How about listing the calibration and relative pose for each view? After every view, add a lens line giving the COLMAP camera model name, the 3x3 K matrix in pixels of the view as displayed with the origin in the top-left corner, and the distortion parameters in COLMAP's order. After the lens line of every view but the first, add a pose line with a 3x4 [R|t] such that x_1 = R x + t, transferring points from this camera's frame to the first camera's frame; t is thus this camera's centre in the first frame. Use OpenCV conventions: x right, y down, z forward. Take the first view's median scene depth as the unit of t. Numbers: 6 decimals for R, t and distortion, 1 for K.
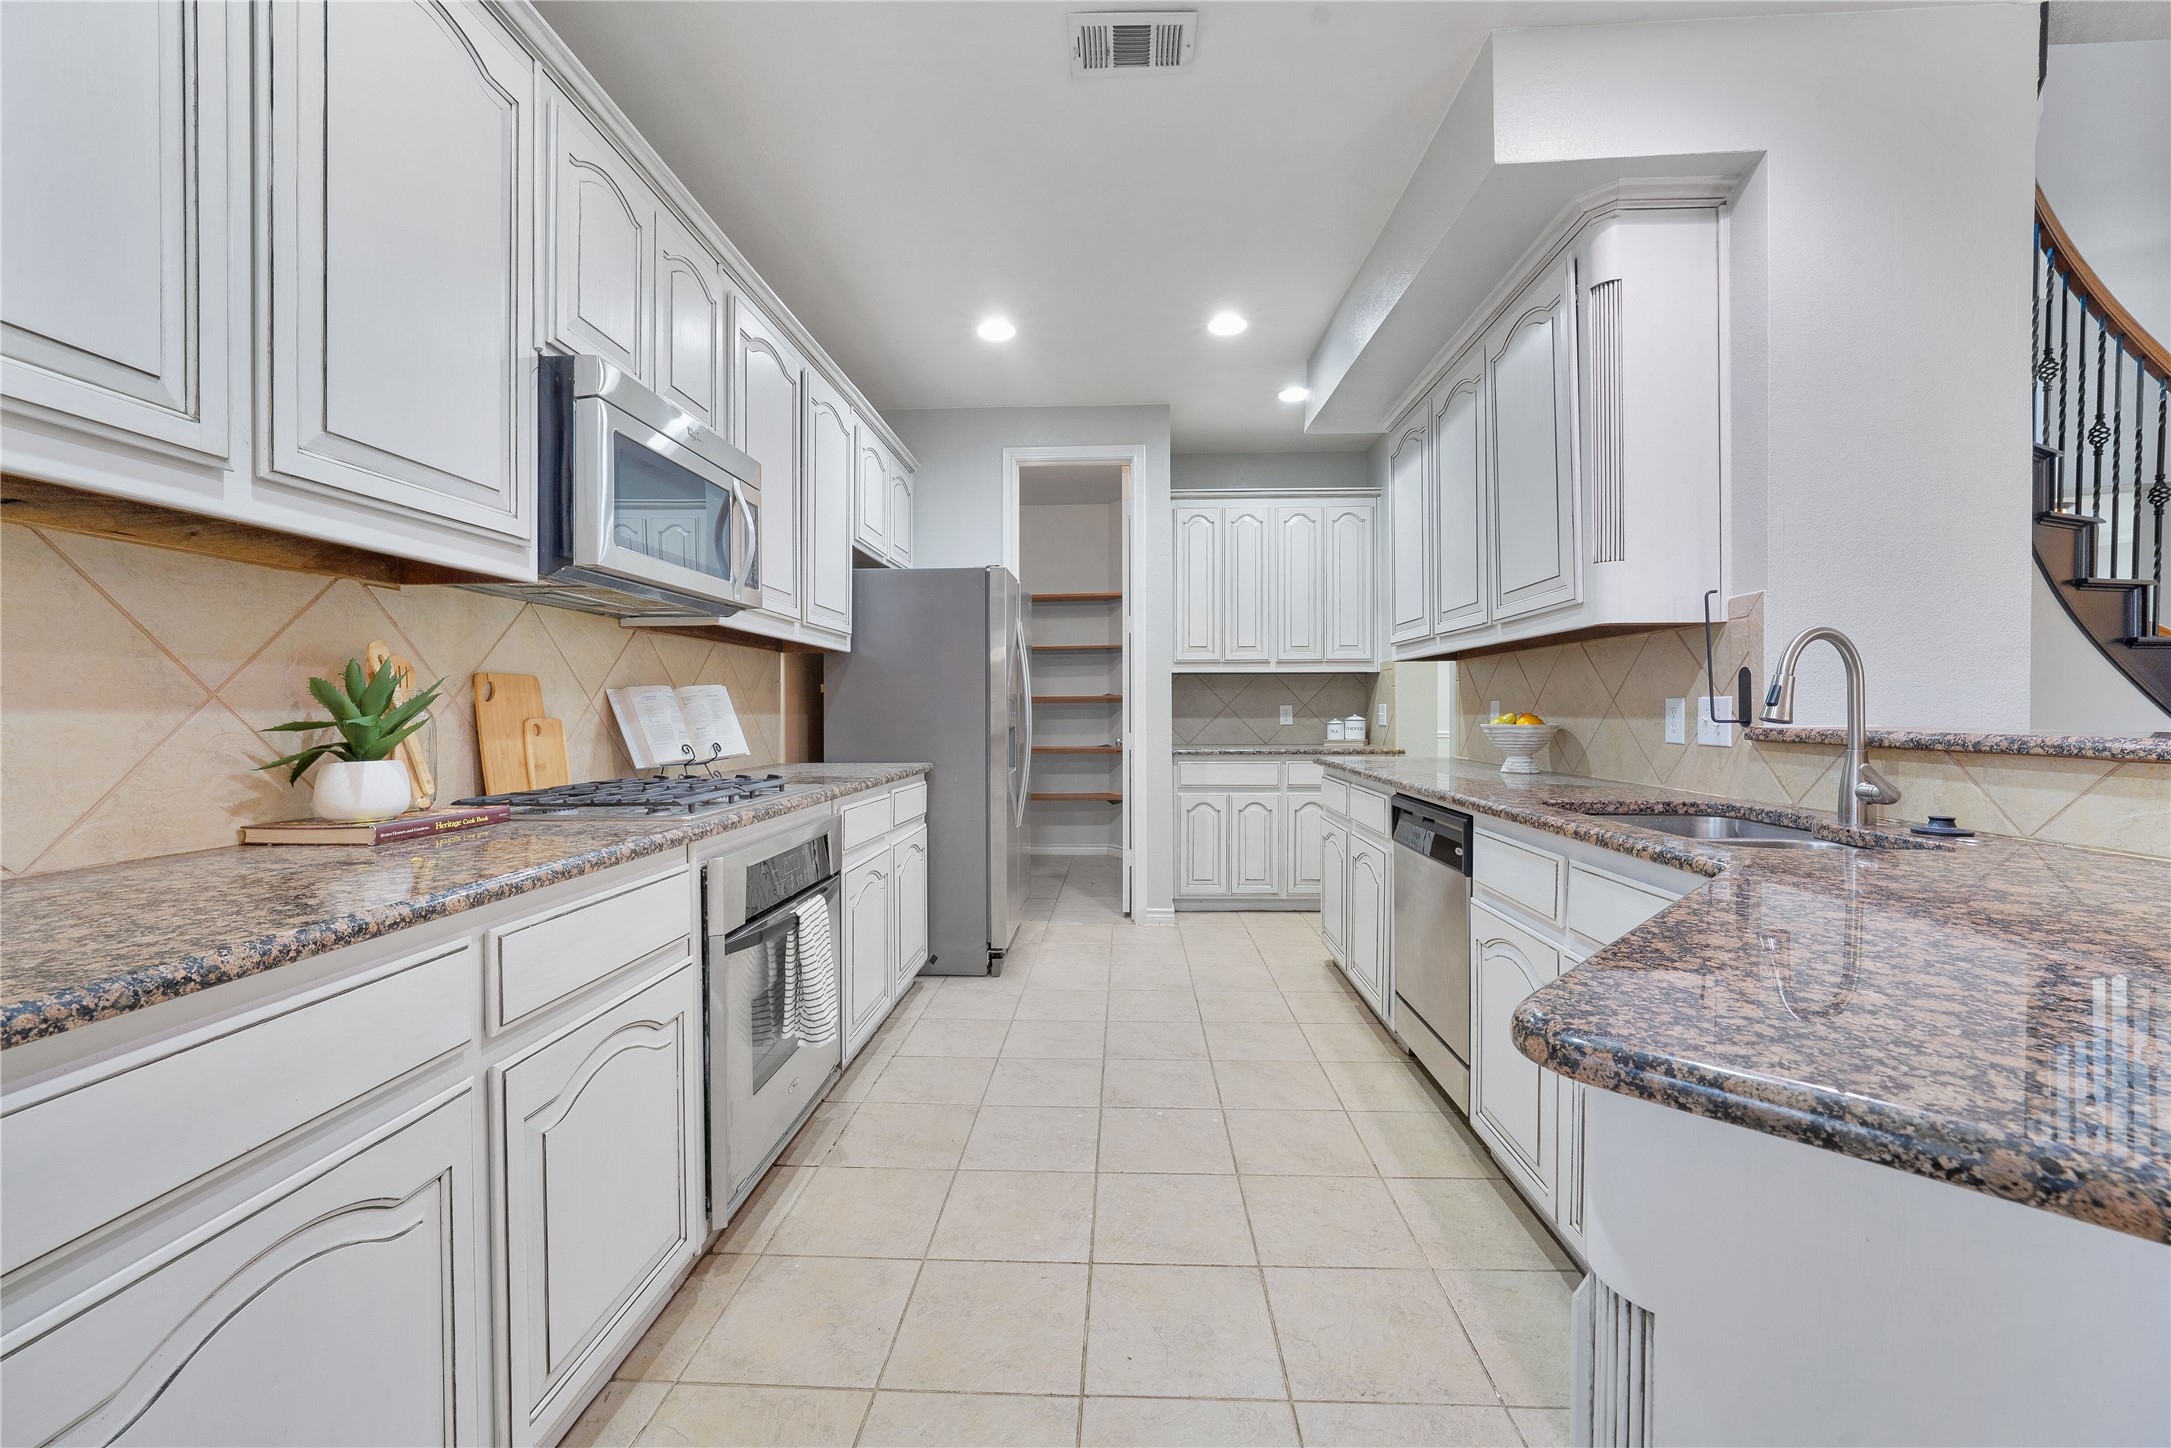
lens RADIAL K [[859.8, 0, 1083.7], [0, 859.8, 724.4], [0, 0, 1]] dist [-0.019497, 0.000490]
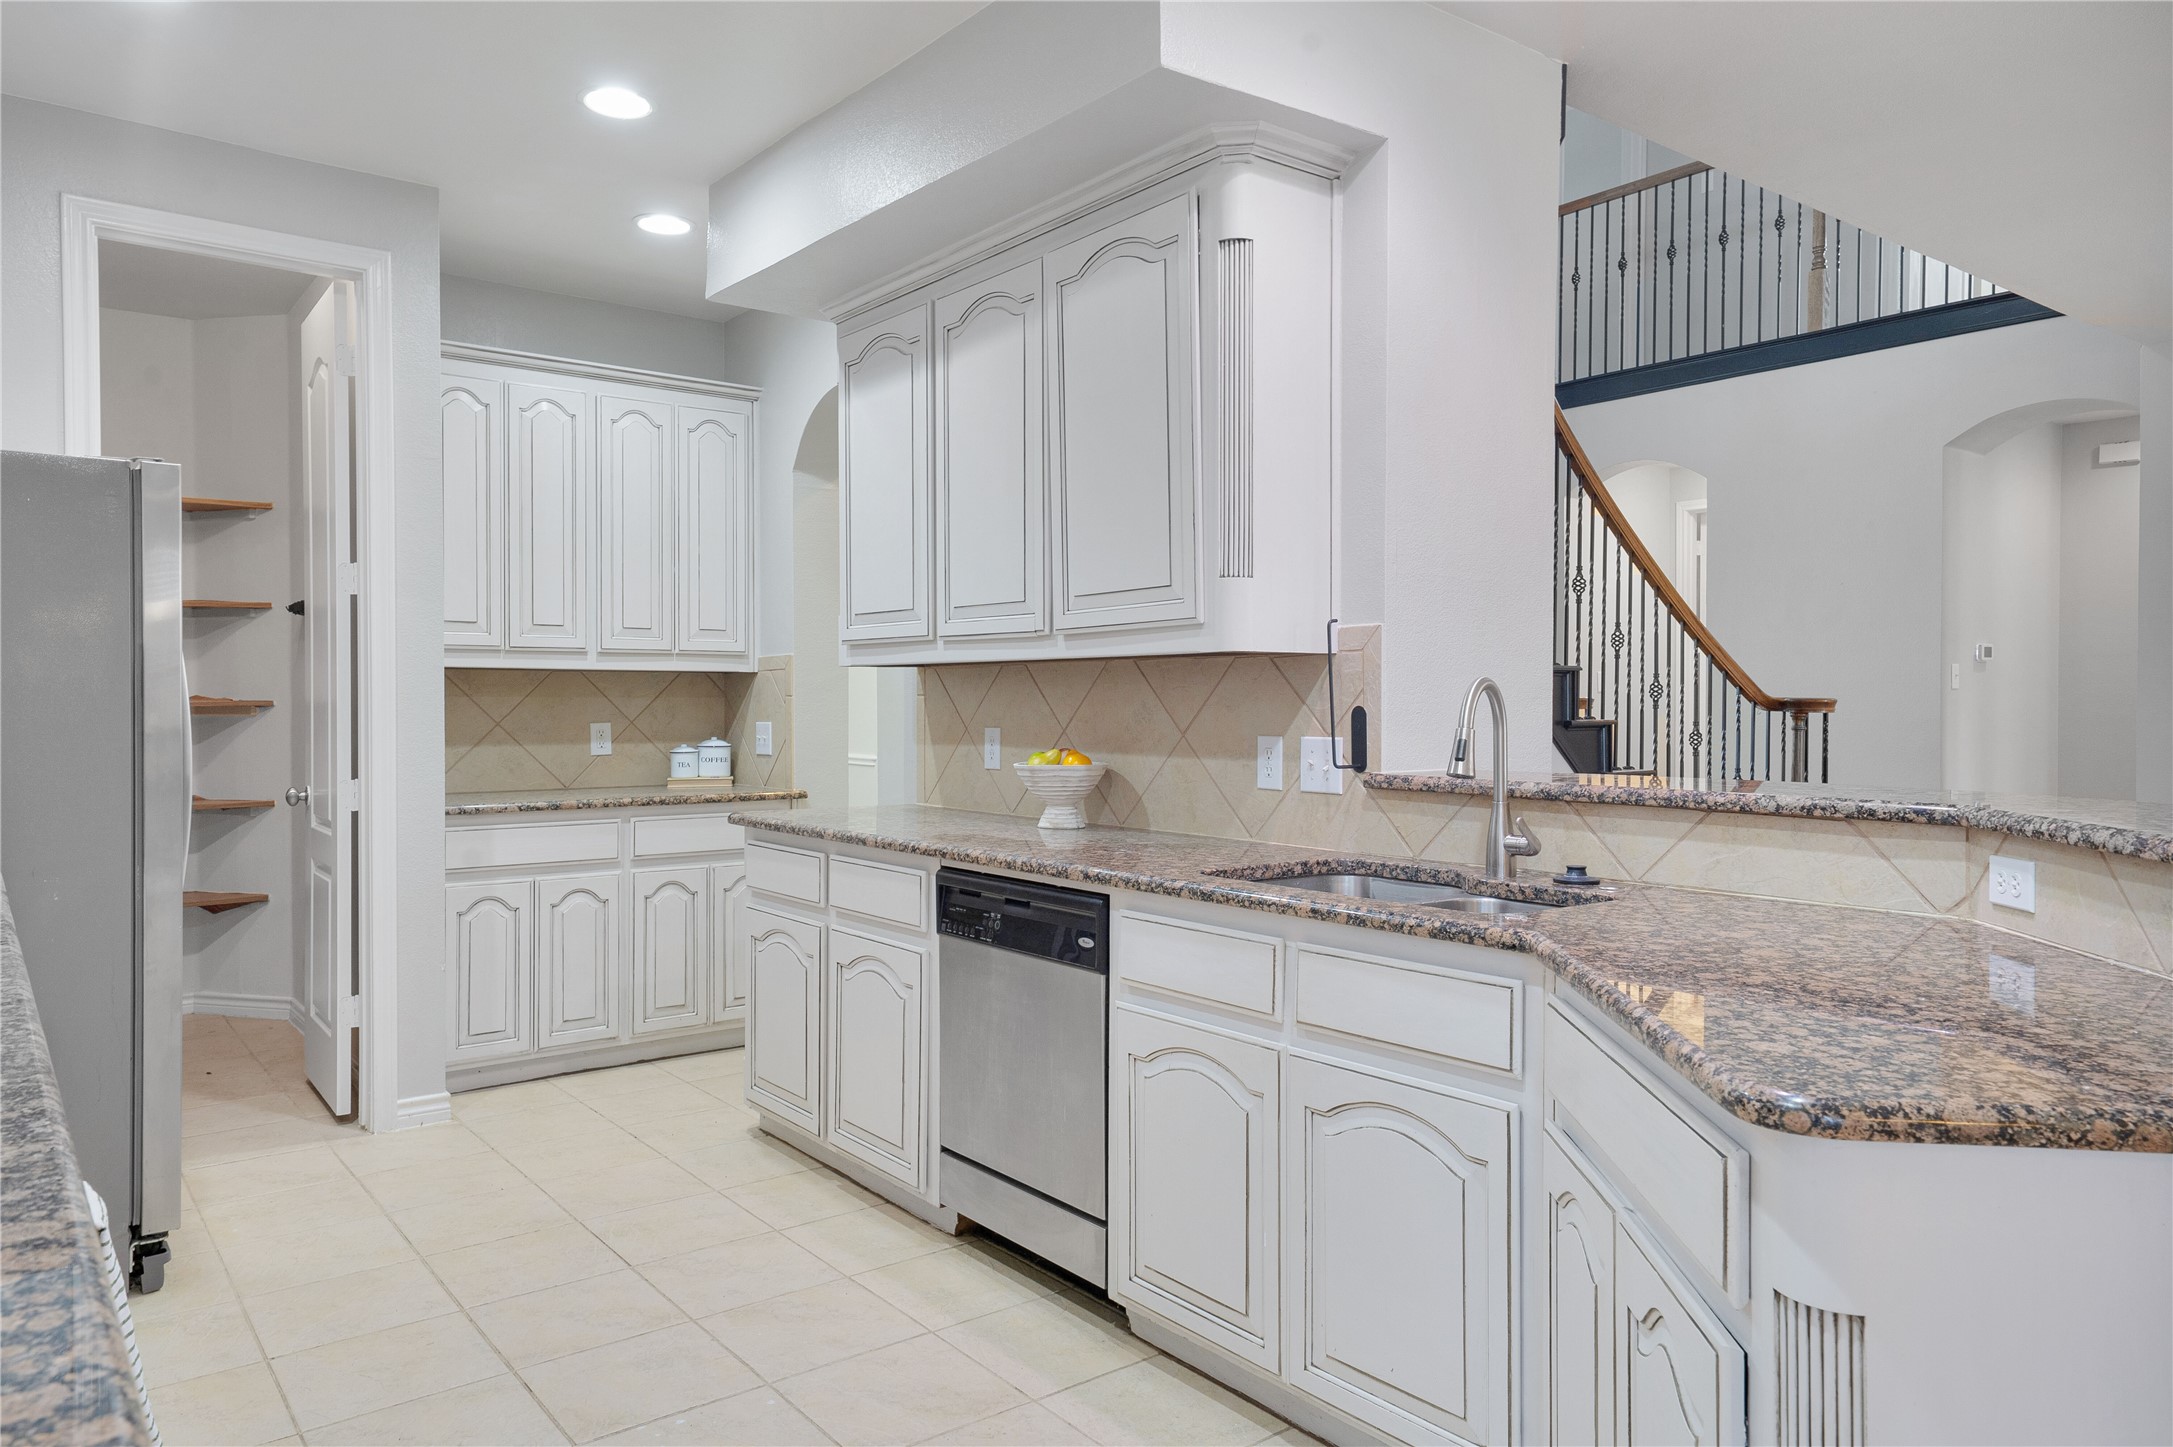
lens RADIAL K [[1435.8, 0, 1085.7], [0, 1435.8, 730.4], [0, 0, 1]] dist [0.017990, 0.000388]
pose [[0.757836, -0.009039, 0.652382, -0.419734], [0.007367, 0.999959, 0.005296, -0.050225], [-0.652403, 0.000792, 0.757872, 0.033596]]
